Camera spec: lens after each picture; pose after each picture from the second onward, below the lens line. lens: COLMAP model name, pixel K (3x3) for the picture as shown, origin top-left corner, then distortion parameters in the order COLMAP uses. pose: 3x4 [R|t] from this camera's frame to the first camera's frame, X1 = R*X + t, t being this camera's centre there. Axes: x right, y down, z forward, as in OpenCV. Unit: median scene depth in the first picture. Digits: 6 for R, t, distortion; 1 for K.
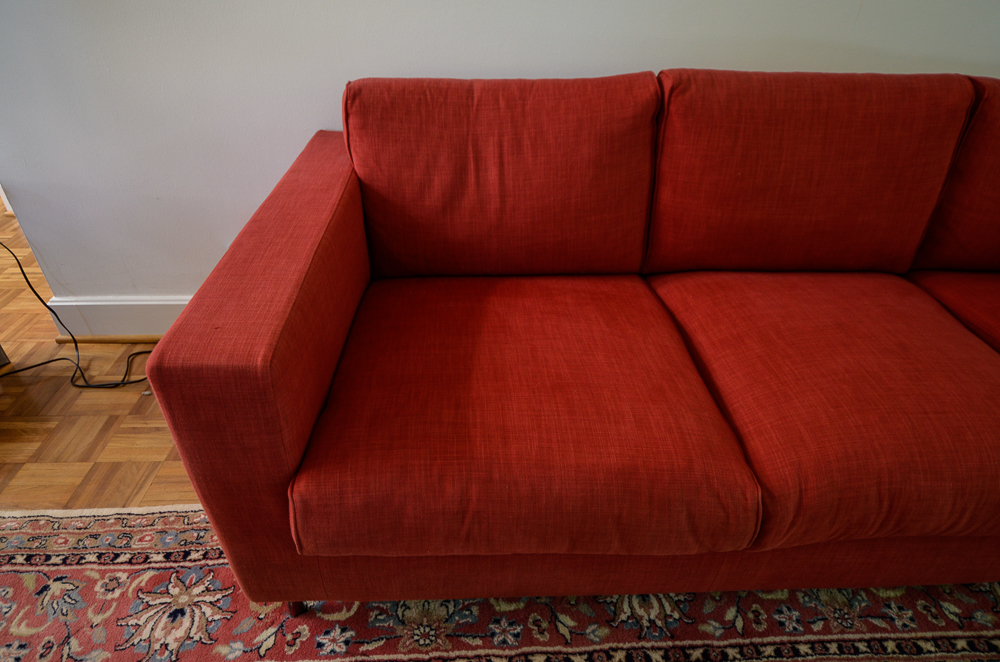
lens RADIAL K [[574.1, 0, 498.2], [0, 574.1, 337.0], [0, 0, 1]] dist [0.008742, -0.003708]
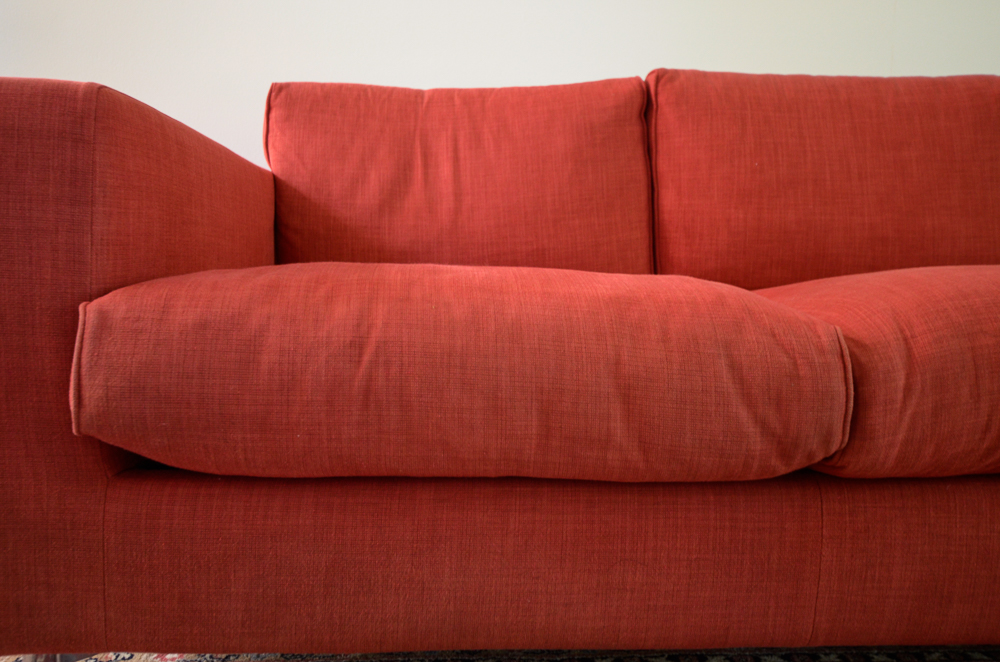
lens RADIAL K [[805.9, 0, 497.3], [0, 805.9, 337.2], [0, 0, 1]] dist [0.009955, 0.020136]
pose [[0.999920, -0.009103, 0.008770, 0.051038], [0.012302, 0.860267, -0.509696, 0.485895], [-0.002905, 0.509763, 0.860310, 0.167736]]
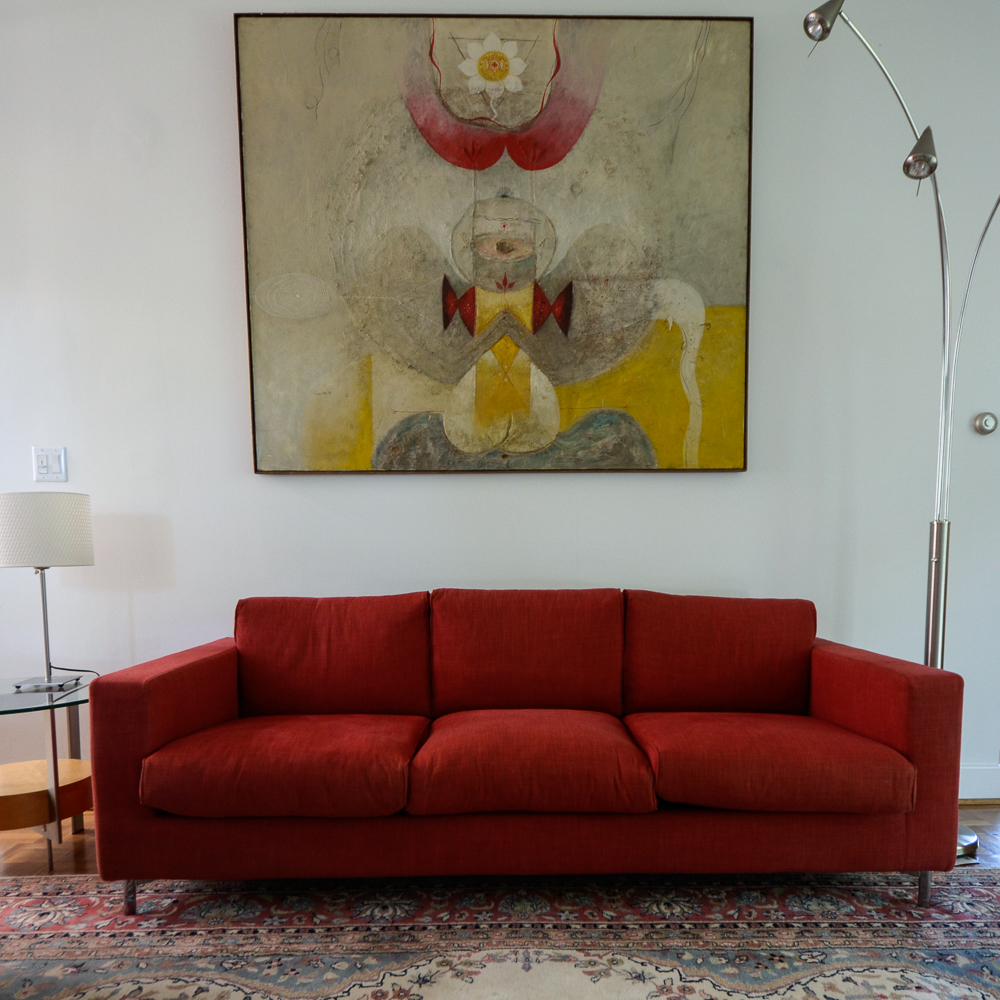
lens RADIAL K [[776.7, 0, 523.4], [0, 776.7, 605.4], [0, 0, 1]] dist [0.013034, -0.009528]
pose [[0.999714, -0.019016, -0.014519, 0.583435], [0.008642, 0.852897, -0.522007, 0.751401], [0.022310, 0.521732, 0.852818, -0.884455]]
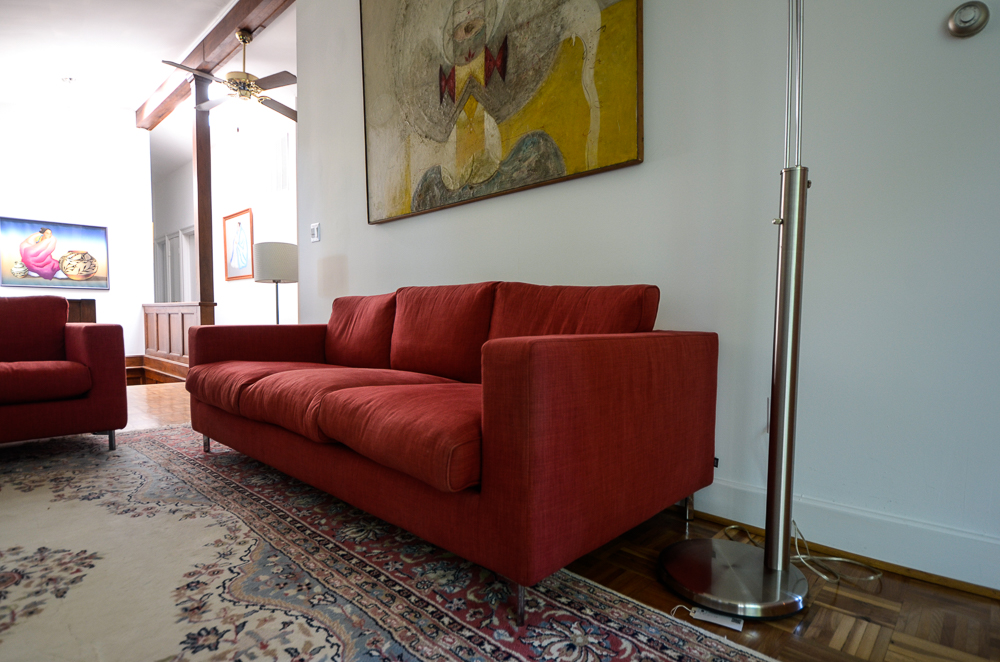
lens RADIAL K [[519.5, 0, 510.2], [0, 519.5, 342.5], [0, 0, 1]] dist [0.007031, -0.011519]
pose [[0.700881, 0.016781, -0.713081, 2.119564], [-0.400365, 0.836637, -0.373827, 0.353315], [0.590317, 0.547501, 0.593101, 0.107851]]
